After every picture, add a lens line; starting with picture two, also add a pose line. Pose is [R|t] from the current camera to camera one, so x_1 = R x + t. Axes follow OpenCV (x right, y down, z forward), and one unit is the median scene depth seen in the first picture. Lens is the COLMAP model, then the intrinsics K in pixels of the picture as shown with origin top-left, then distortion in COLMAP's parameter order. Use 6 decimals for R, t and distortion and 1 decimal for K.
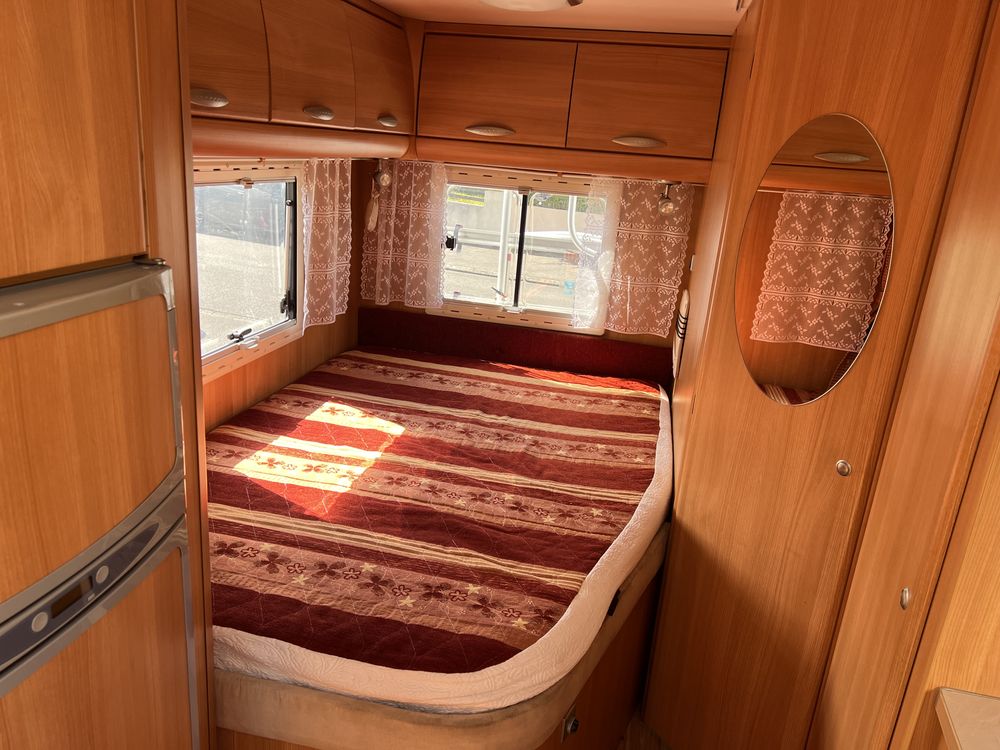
lens RADIAL K [[754.3, 0, 491.8], [0, 754.3, 379.2], [0, 0, 1]] dist [0.044267, -0.052069]
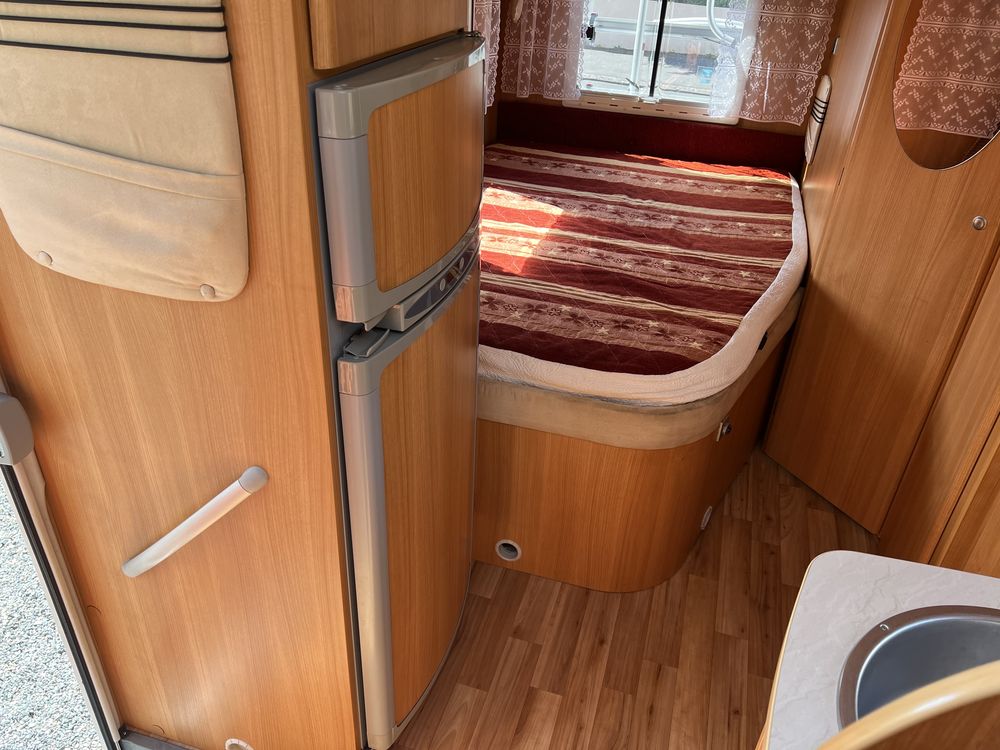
lens RADIAL K [[754.3, 0, 502.5], [0, 754.3, 381.2], [0, 0, 1]] dist [0.044267, -0.052069]
pose [[0.996399, 0.015064, -0.083445, -0.120063], [0.005241, 0.971272, 0.237914, 0.050814], [0.084632, -0.237494, 0.967695, -0.182817]]
